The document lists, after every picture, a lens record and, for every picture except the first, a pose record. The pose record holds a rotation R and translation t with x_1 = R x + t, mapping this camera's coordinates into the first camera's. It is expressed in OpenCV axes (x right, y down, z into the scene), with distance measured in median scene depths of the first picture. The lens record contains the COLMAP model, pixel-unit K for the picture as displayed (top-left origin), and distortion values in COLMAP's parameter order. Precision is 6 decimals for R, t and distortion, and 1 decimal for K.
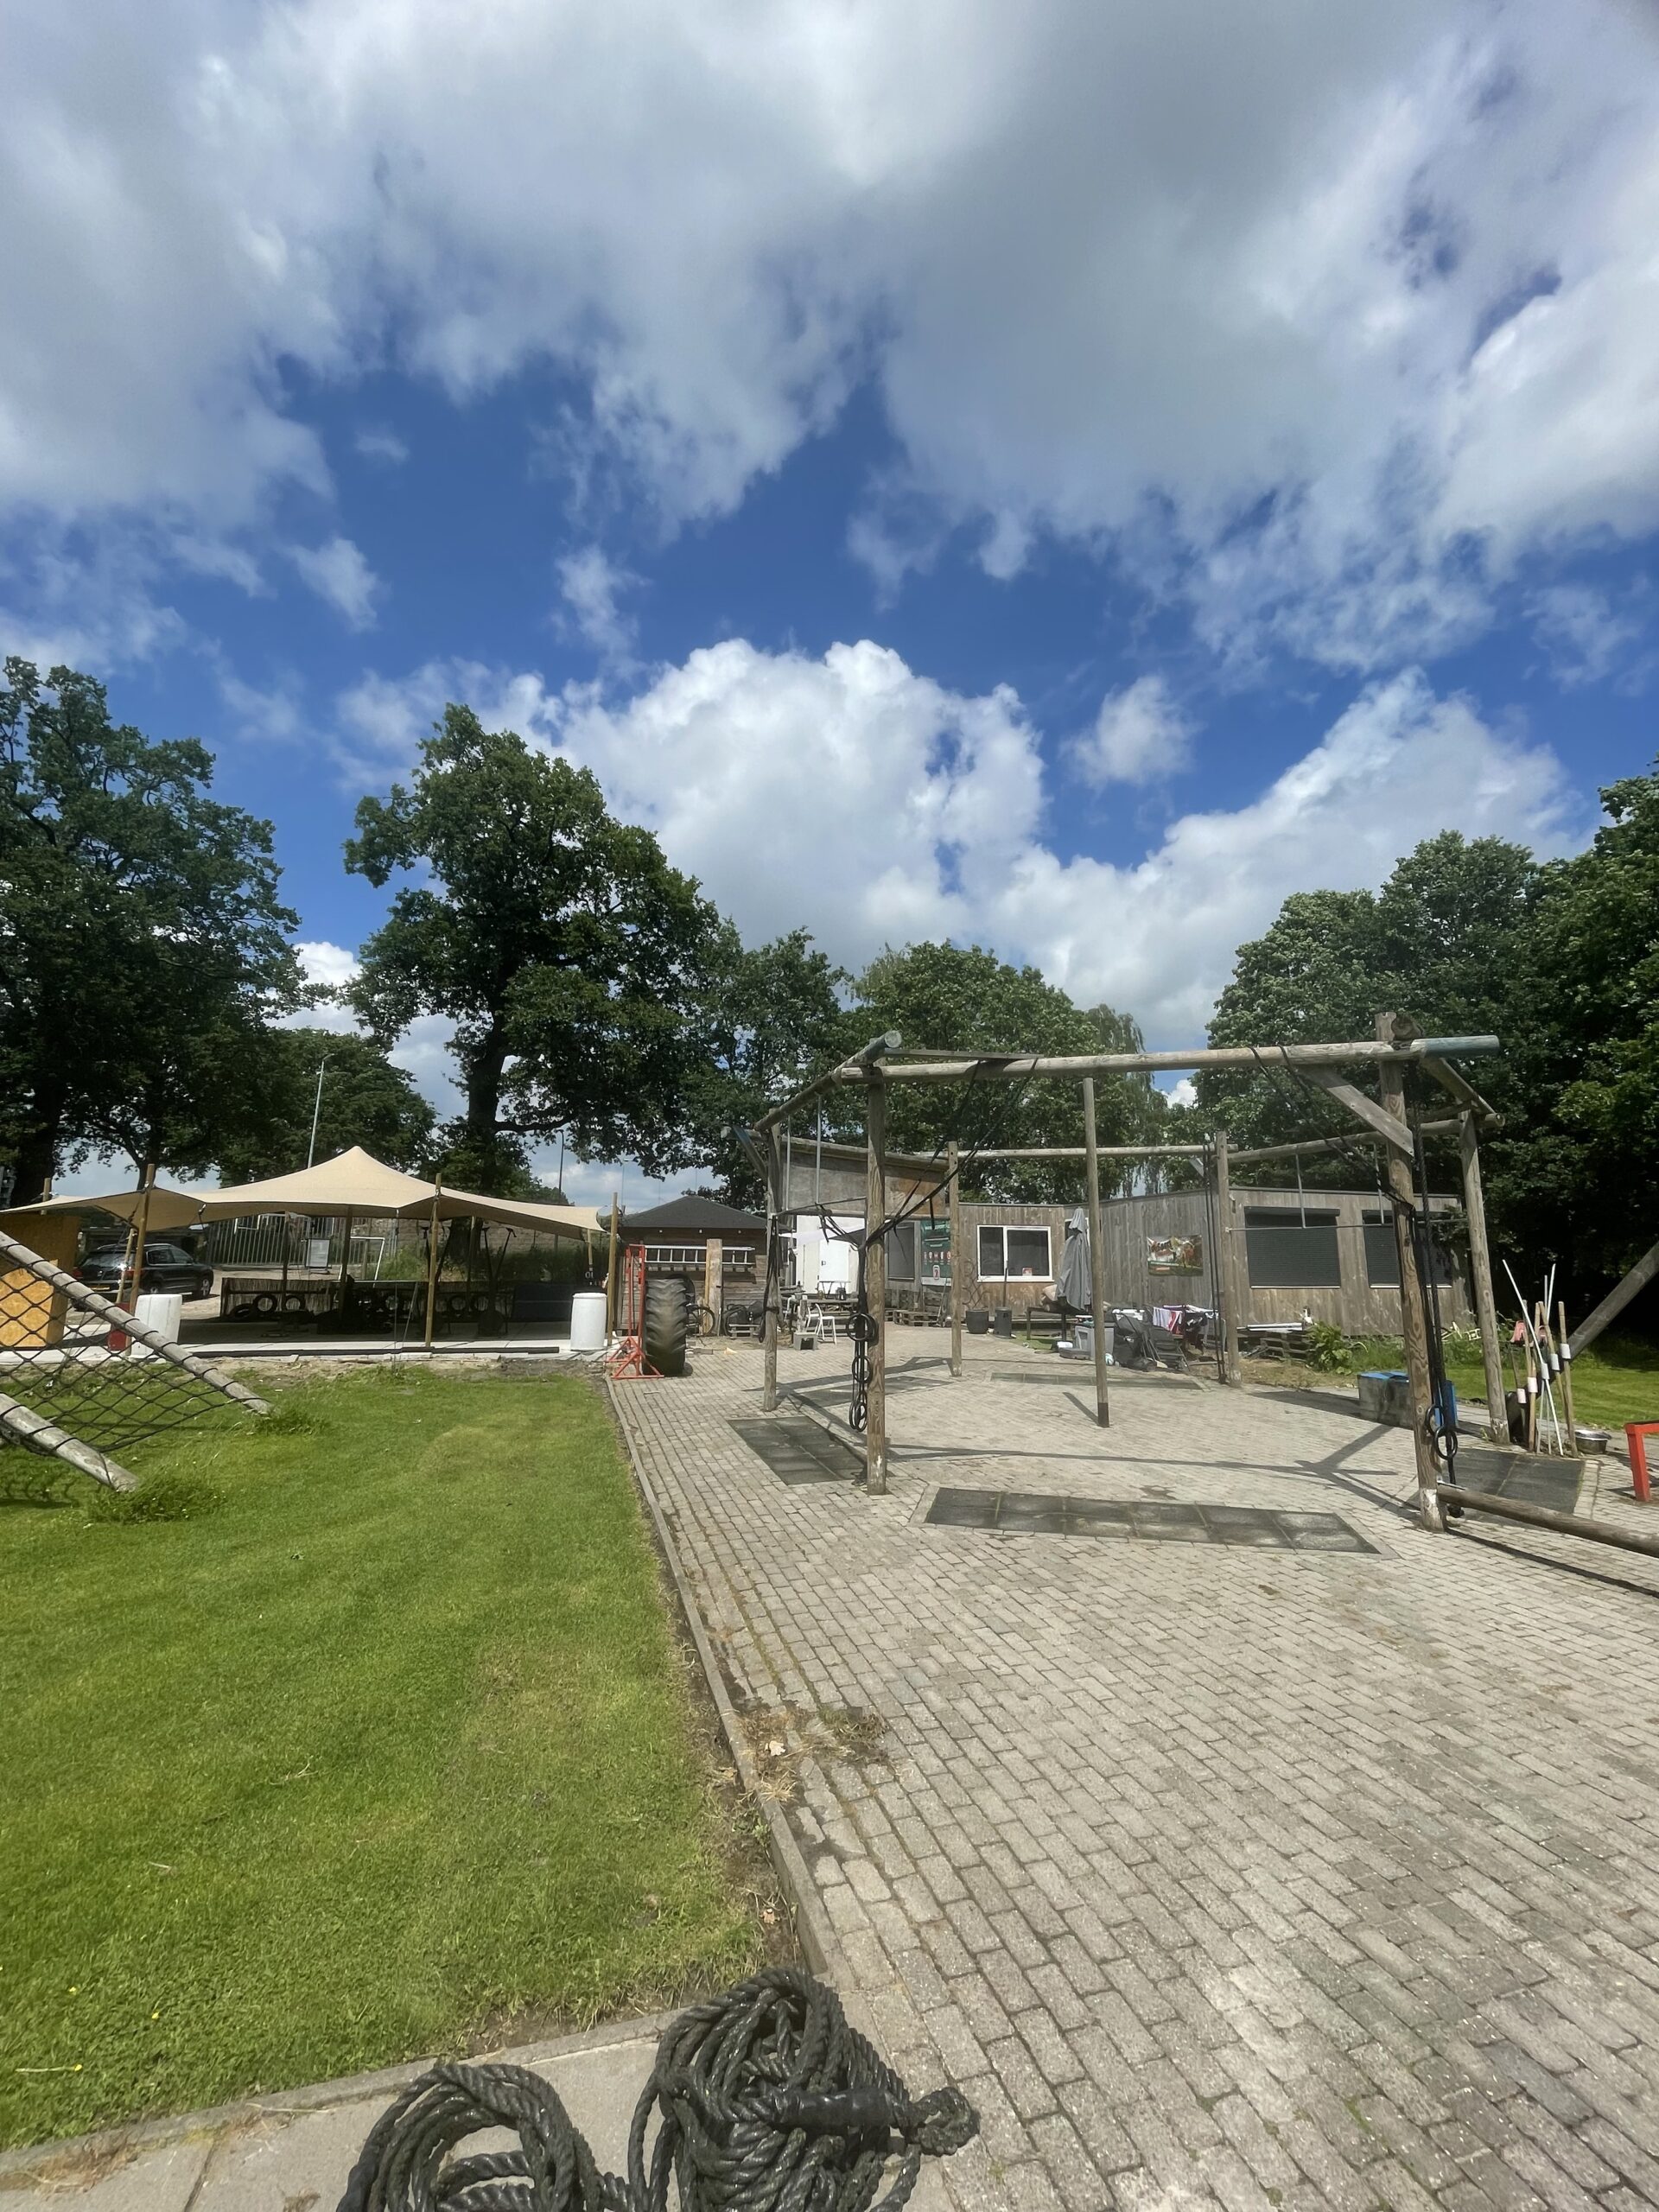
lens RADIAL K [[900.4, 0, 826.9], [0, 900.4, 1104.7], [0, 0, 1]] dist [-0.001514, 0.000262]
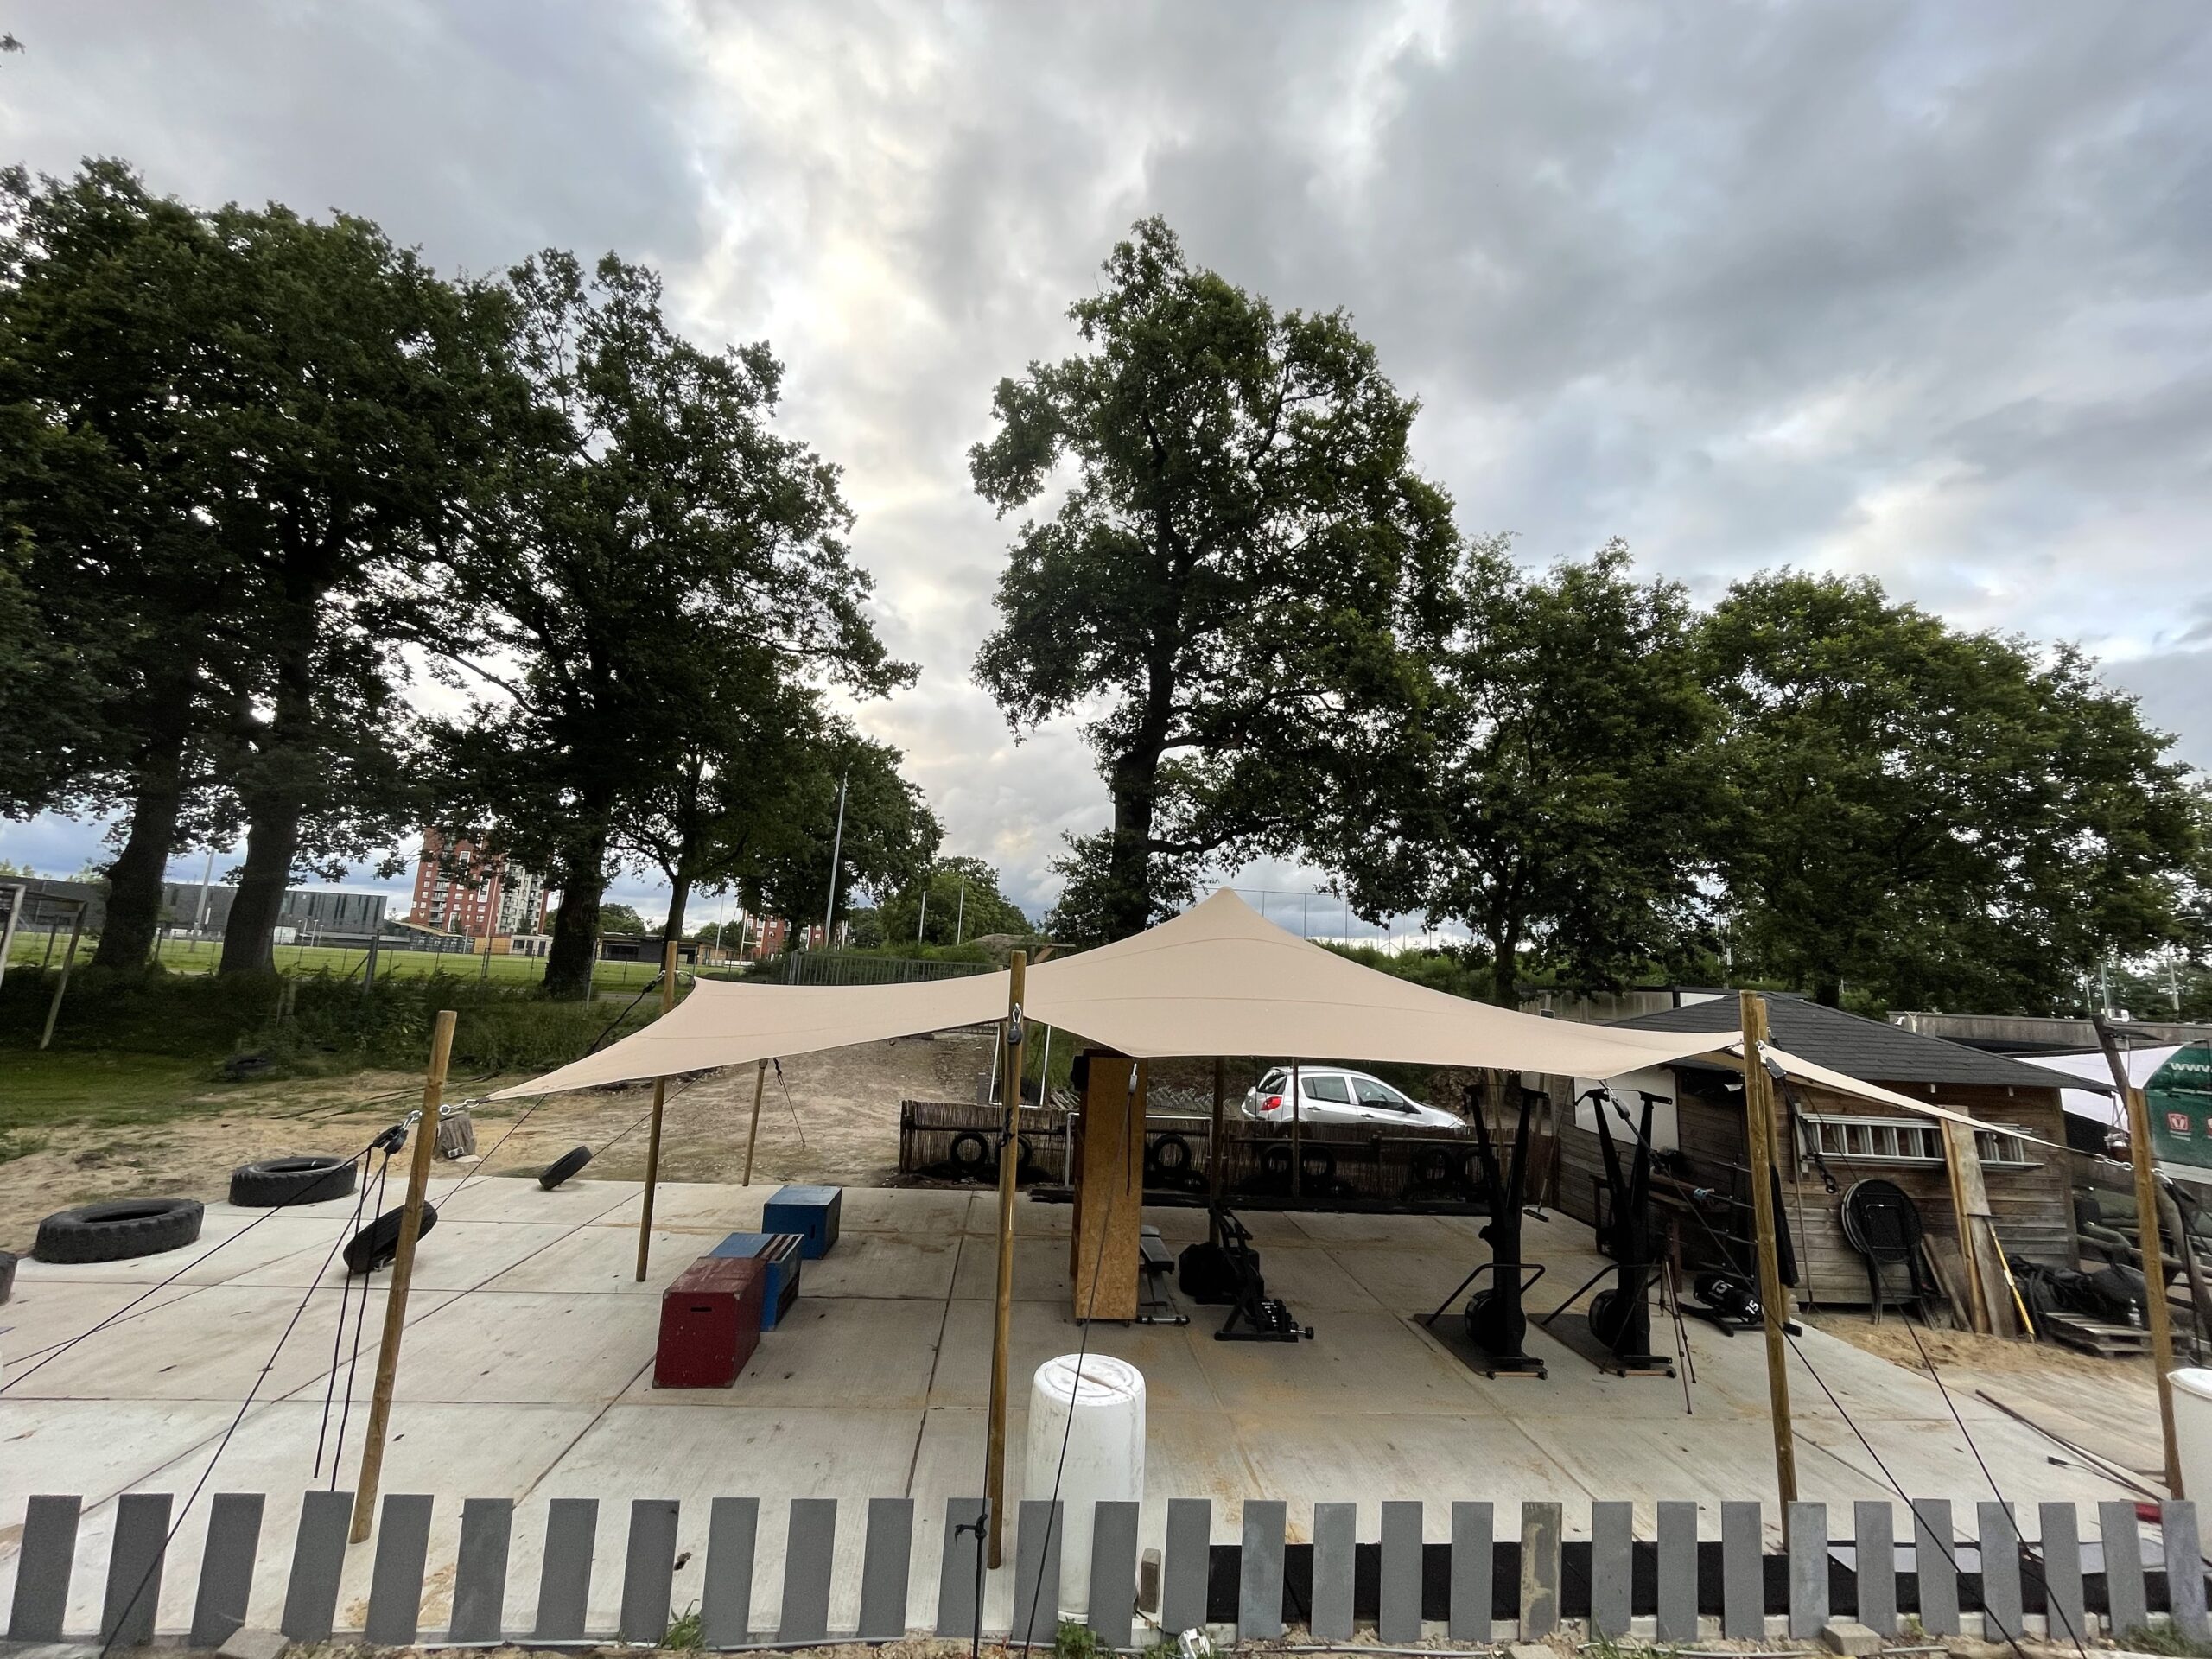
lens RADIAL K [[900.4, 0, 1102.3], [0, 900.4, 835.3], [0, 0, 1]] dist [-0.001514, 0.000262]
pose [[0.986378, 0.008693, -0.164264, -0.285196], [-0.007242, 0.999929, 0.009427, 0.008072], [0.164334, -0.008109, 0.986371, 0.280569]]
